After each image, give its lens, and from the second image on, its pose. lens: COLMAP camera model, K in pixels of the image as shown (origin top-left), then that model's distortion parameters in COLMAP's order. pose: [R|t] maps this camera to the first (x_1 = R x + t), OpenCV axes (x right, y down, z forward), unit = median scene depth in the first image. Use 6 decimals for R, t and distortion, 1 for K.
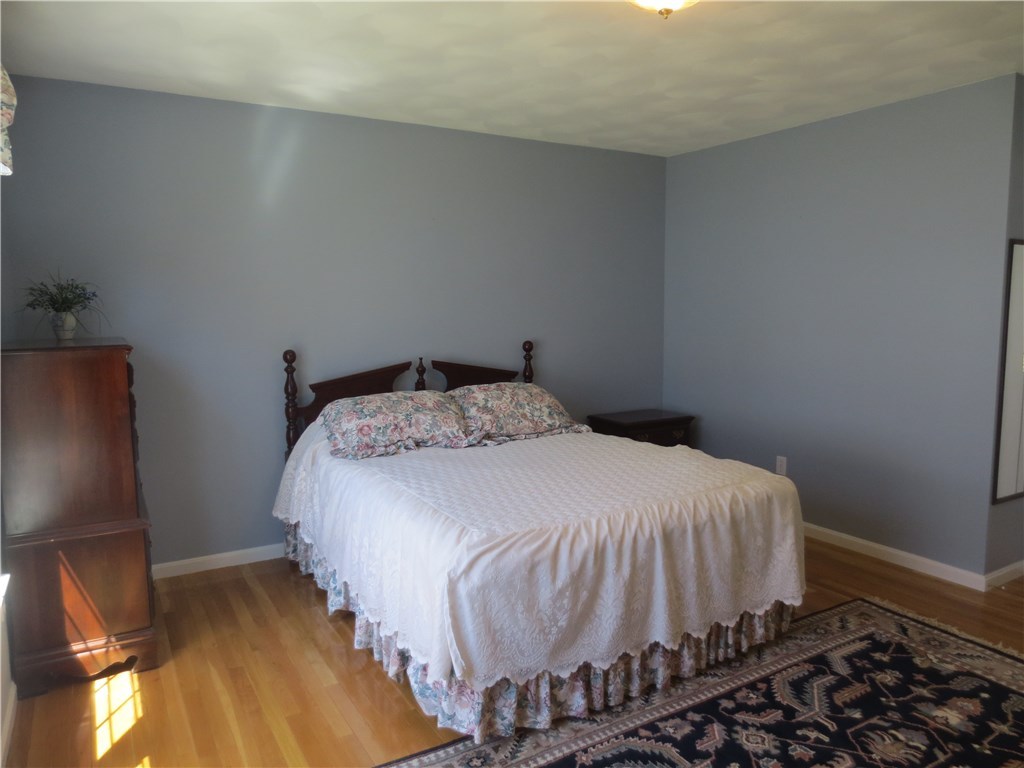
lens RADIAL K [[722.7, 0, 512.0], [0, 722.7, 384.0], [0, 0, 1]] dist [-0.045739, 0.032469]
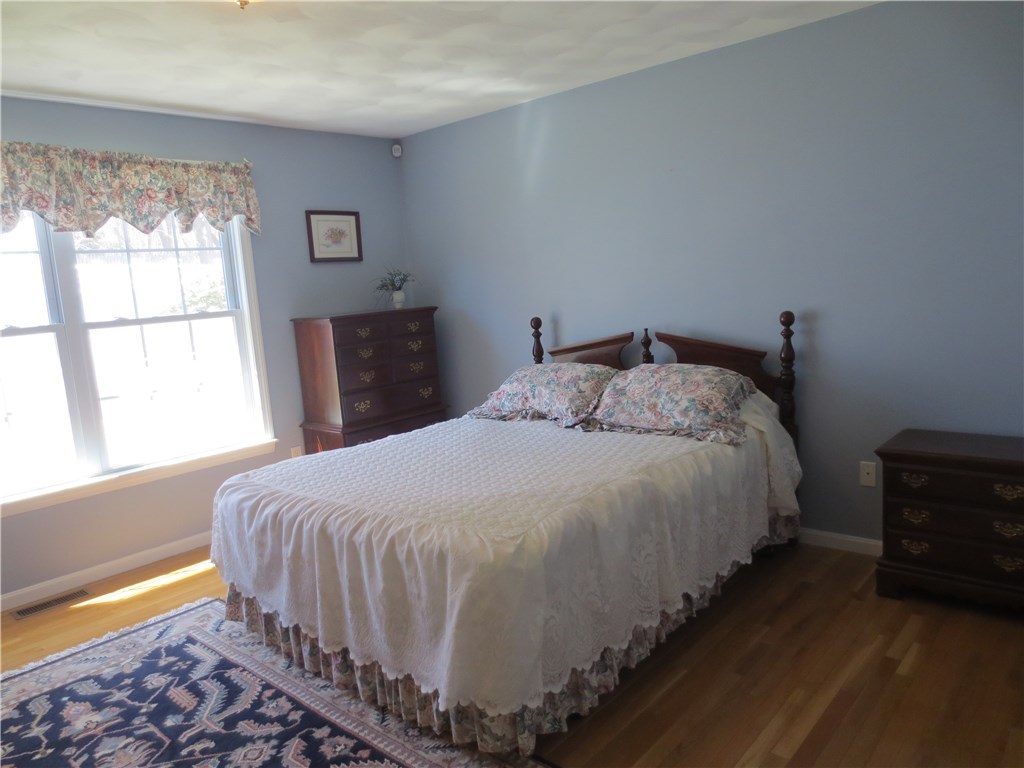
lens RADIAL K [[722.7, 0, 512.0], [0, 722.7, 384.0], [0, 0, 1]] dist [-0.045739, 0.032469]
pose [[0.303760, 0.121232, -0.945004, 0.834068], [-0.034167, 0.992620, 0.116358, -0.080401], [0.952136, -0.003057, 0.305661, 0.667088]]
